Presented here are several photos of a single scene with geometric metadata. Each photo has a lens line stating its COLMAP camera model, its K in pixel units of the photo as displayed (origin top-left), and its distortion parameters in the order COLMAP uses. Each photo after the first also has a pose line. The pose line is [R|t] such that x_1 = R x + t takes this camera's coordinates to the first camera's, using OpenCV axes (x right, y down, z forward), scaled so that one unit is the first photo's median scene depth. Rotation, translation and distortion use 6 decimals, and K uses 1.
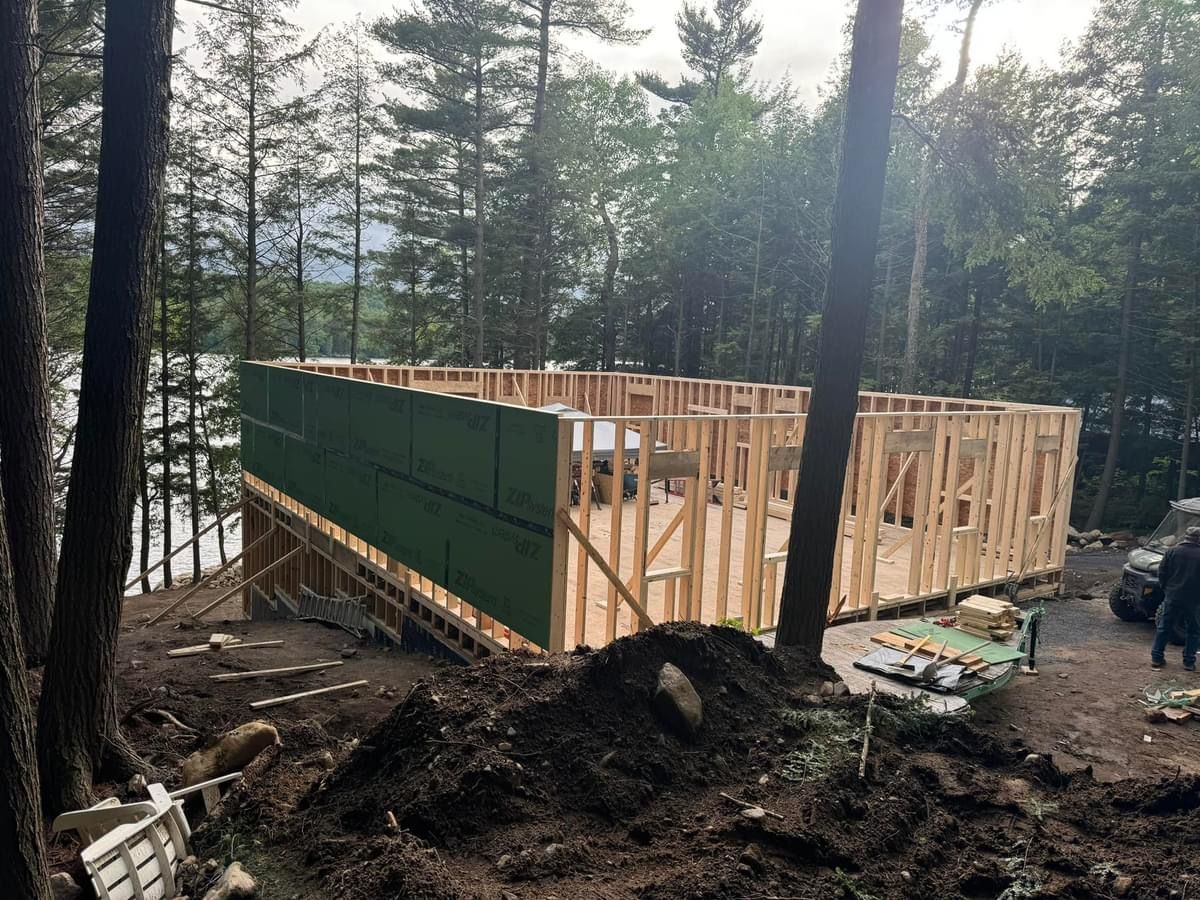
lens RADIAL K [[838.5, 0, 584.2], [0, 838.5, 449.0], [0, 0, 1]] dist [0.042449, -0.035126]
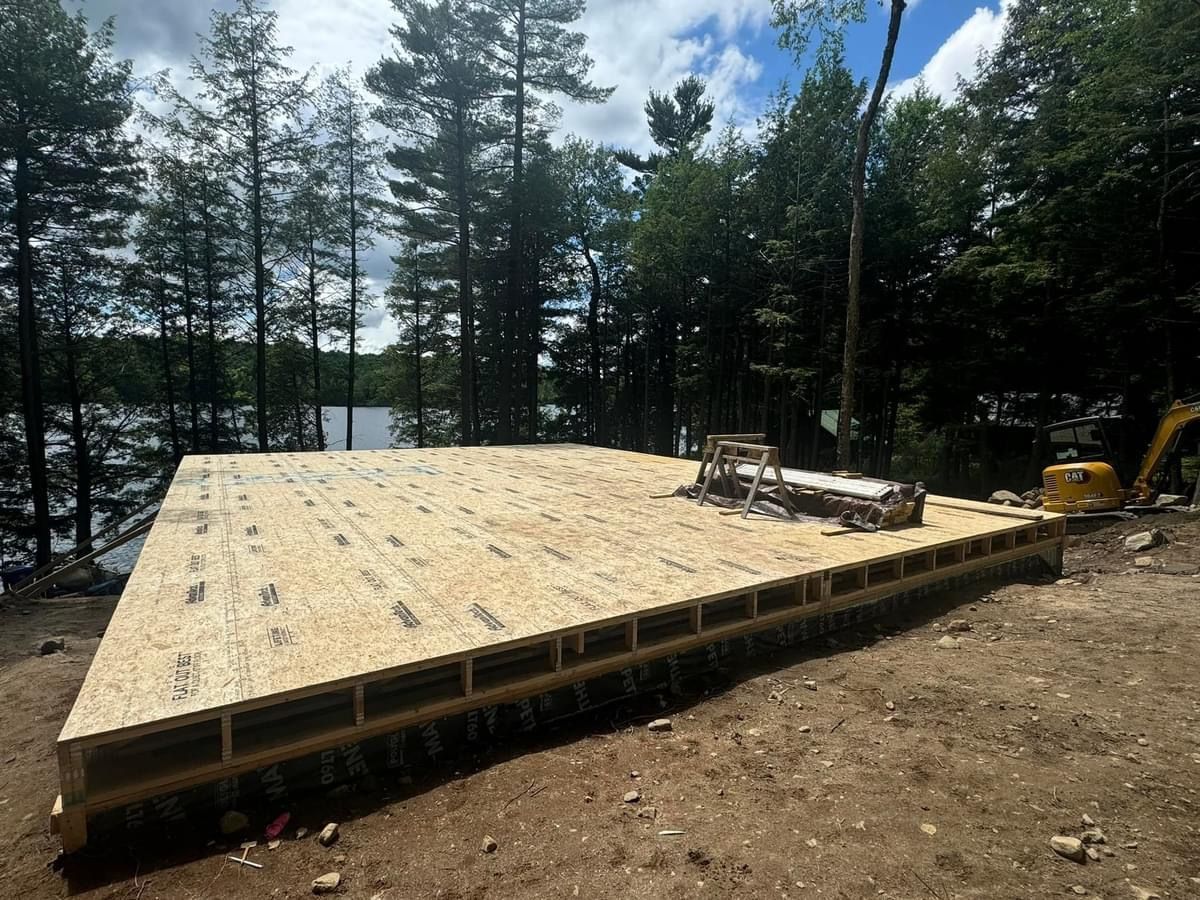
lens RADIAL K [[599.8, 0, 580.8], [0, 599.8, 456.8], [0, 0, 1]] dist [-0.001342, 0.000021]
pose [[0.998857, -0.024298, -0.041162, 0.054328], [0.023609, 0.999574, -0.017131, 0.033809], [0.041561, 0.016139, 0.999006, 0.167807]]
